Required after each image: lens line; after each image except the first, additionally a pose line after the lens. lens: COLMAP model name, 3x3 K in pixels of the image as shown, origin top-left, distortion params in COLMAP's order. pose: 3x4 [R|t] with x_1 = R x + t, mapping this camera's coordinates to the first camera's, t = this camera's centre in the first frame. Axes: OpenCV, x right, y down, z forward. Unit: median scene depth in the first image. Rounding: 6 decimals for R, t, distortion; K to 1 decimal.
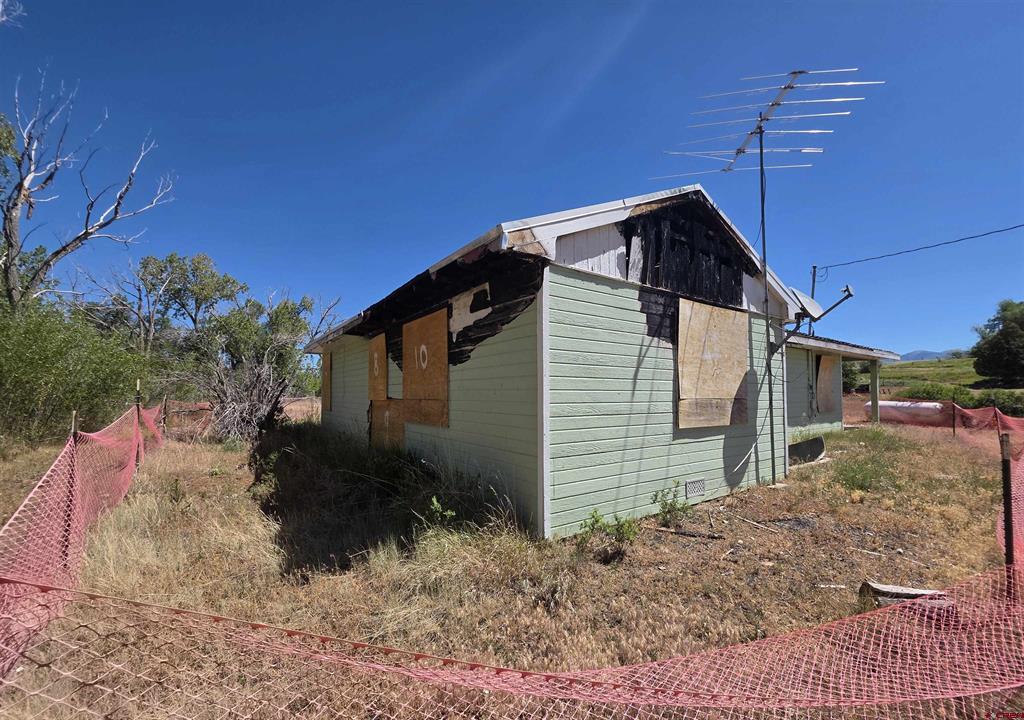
lens RADIAL K [[412.7, 0, 511.8], [0, 412.7, 367.3], [0, 0, 1]] dist [-0.001086, 0.000067]
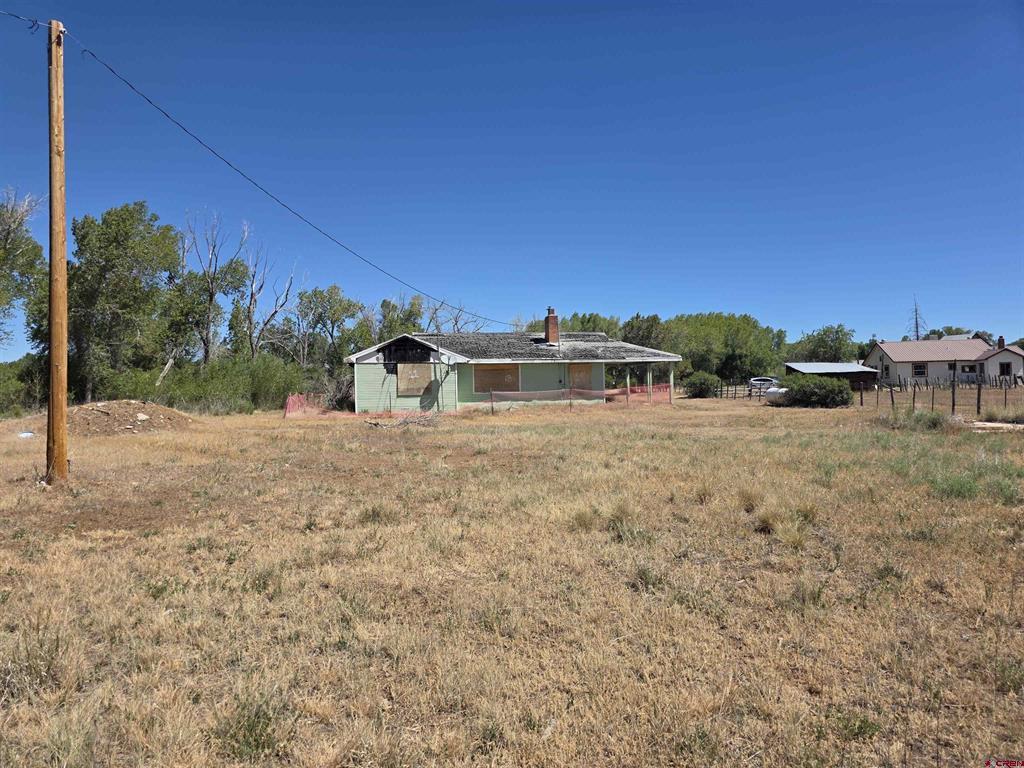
lens RADIAL K [[686.8, 0, 511.8], [0, 686.8, 383.8], [0, 0, 1]] dist [-0.000889, -0.000014]
pose [[0.903507, -0.020529, -0.428081, 4.413248], [0.043387, 0.998102, 0.043707, -0.220394], [0.426372, -0.058063, 0.902683, -4.768629]]
